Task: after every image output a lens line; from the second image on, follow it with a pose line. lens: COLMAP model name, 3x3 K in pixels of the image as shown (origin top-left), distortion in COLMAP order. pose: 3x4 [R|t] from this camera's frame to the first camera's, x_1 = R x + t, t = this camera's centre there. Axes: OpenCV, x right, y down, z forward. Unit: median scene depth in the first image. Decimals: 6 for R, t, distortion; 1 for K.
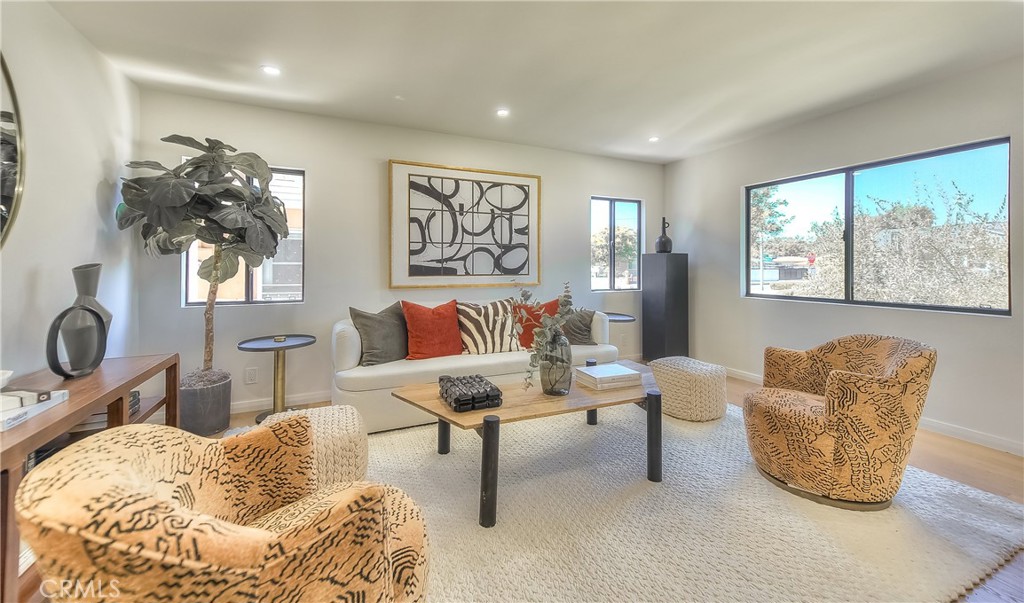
lens RADIAL K [[407.2, 0, 514.2], [0, 407.2, 265.5], [0, 0, 1]] dist [0.000221, 0.000005]
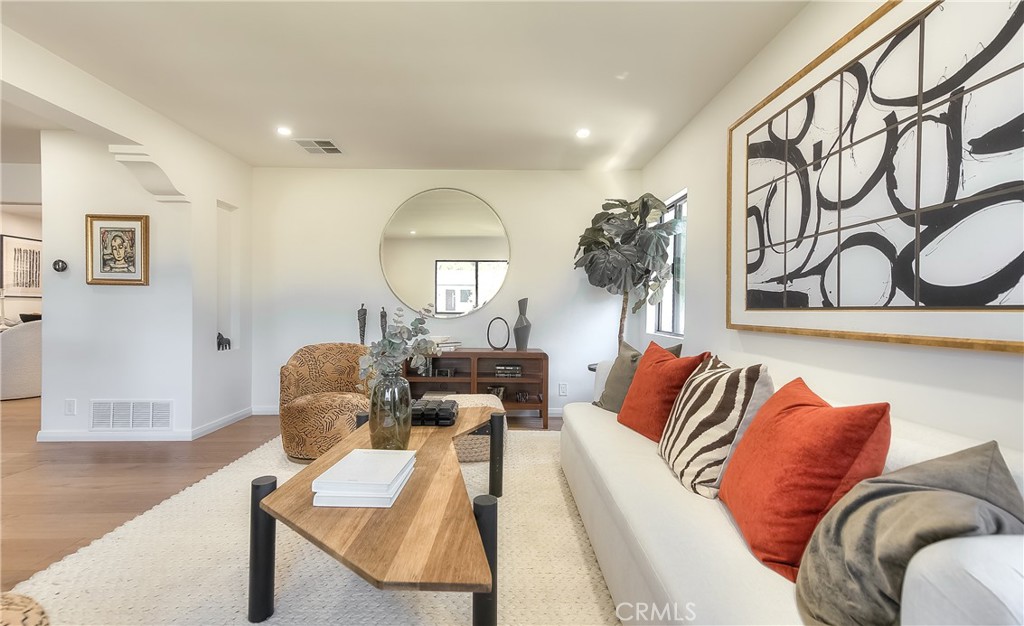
lens RADIAL K [[428.3, 0, 485.9], [0, 428.3, 312.6], [0, 0, 1]] dist [0.010808, -0.000126]
pose [[-0.464933, 0.003418, -0.885339, 0.437390], [-0.003003, 0.999981, 0.005437, 0.026738], [0.885341, 0.005187, -0.464914, 0.899137]]
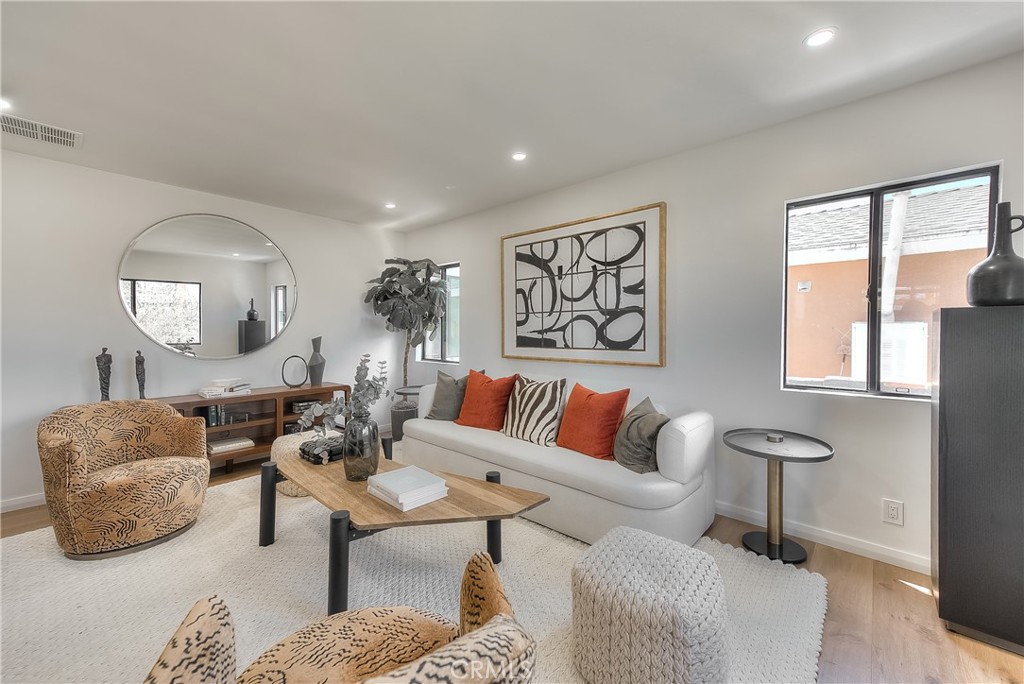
lens RADIAL K [[416.1, 0, 507.5], [0, 416.1, 339.4], [0, 0, 1]] dist [0.001443, 0.000085]
pose [[0.362390, 0.019601, -0.931820, 0.660706], [0.008957, 0.999659, 0.024512, -0.017481], [0.931983, -0.017229, 0.362091, 0.567162]]
